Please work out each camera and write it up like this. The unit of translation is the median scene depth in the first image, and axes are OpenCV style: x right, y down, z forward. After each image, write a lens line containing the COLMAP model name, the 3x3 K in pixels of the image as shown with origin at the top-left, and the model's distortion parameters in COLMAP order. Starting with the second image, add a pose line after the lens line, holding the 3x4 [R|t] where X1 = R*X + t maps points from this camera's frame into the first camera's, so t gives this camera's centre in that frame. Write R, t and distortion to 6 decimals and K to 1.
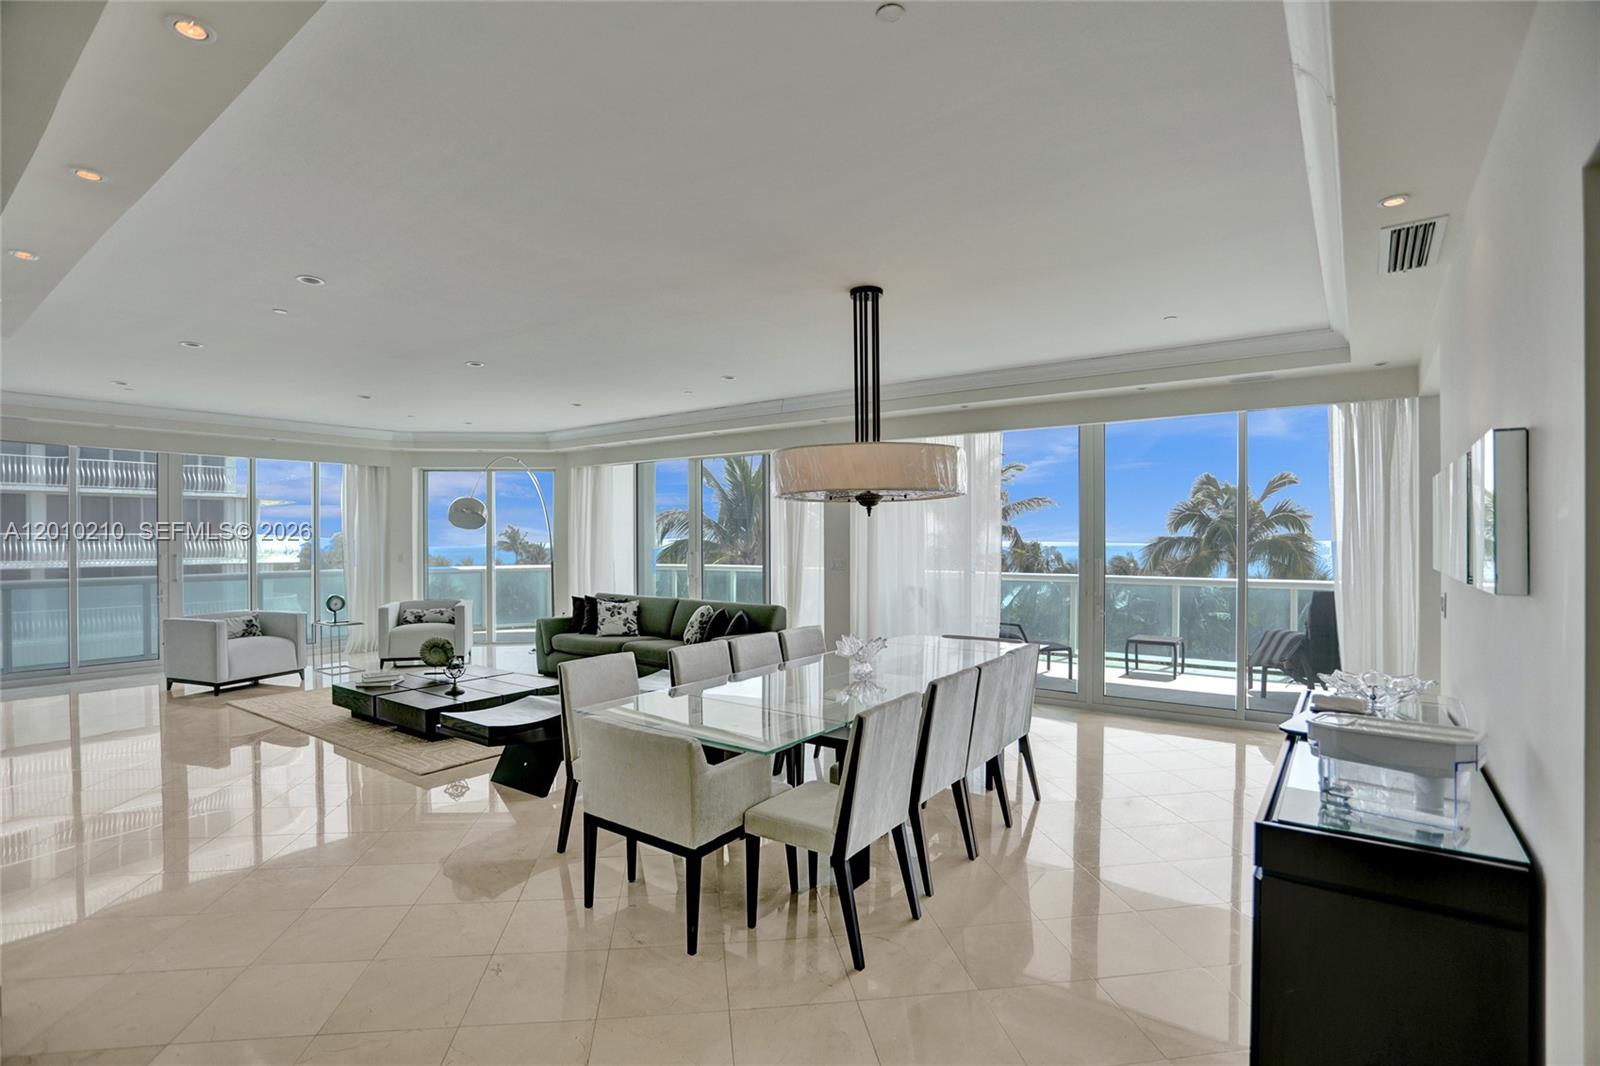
lens RADIAL K [[790.5, 0, 810.0], [0, 790.5, 538.8], [0, 0, 1]] dist [-0.077604, 0.028994]
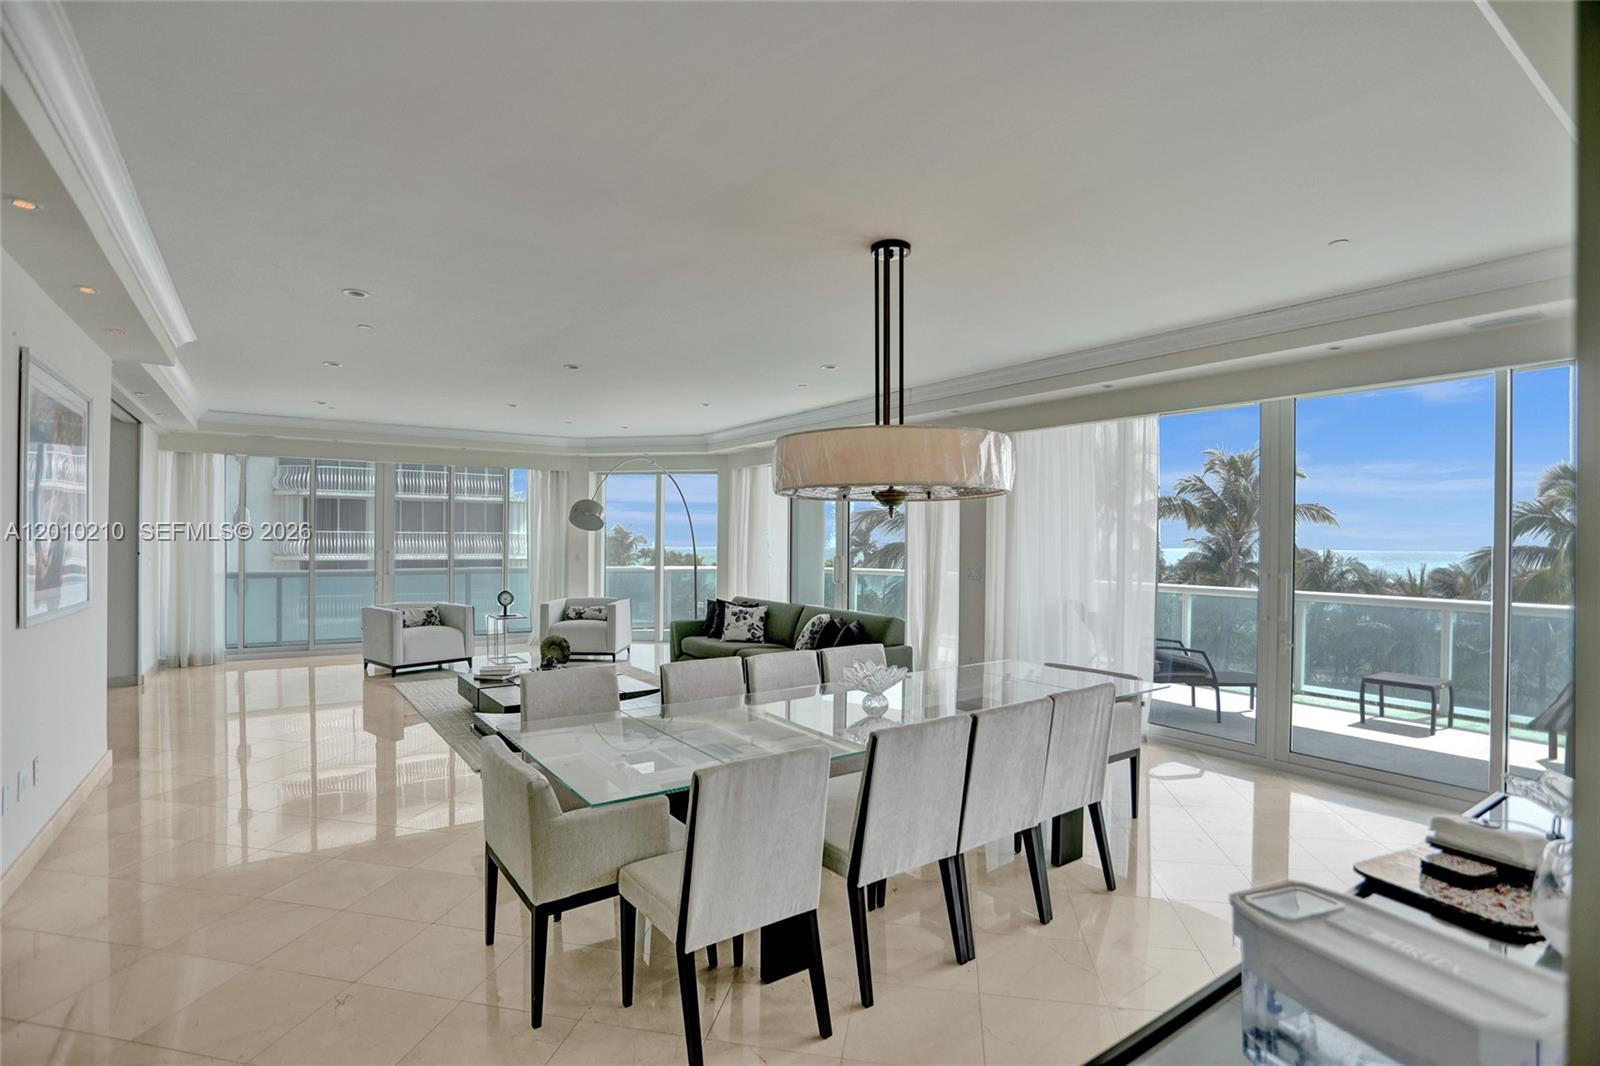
lens RADIAL K [[790.5, 0, 810.0], [0, 790.5, 538.8], [0, 0, 1]] dist [-0.077604, 0.028994]
pose [[0.943439, 0.009547, -0.331408, 0.153952], [-0.010614, 0.999943, -0.001410, -0.002571], [0.331376, 0.004848, 0.943486, 0.110967]]
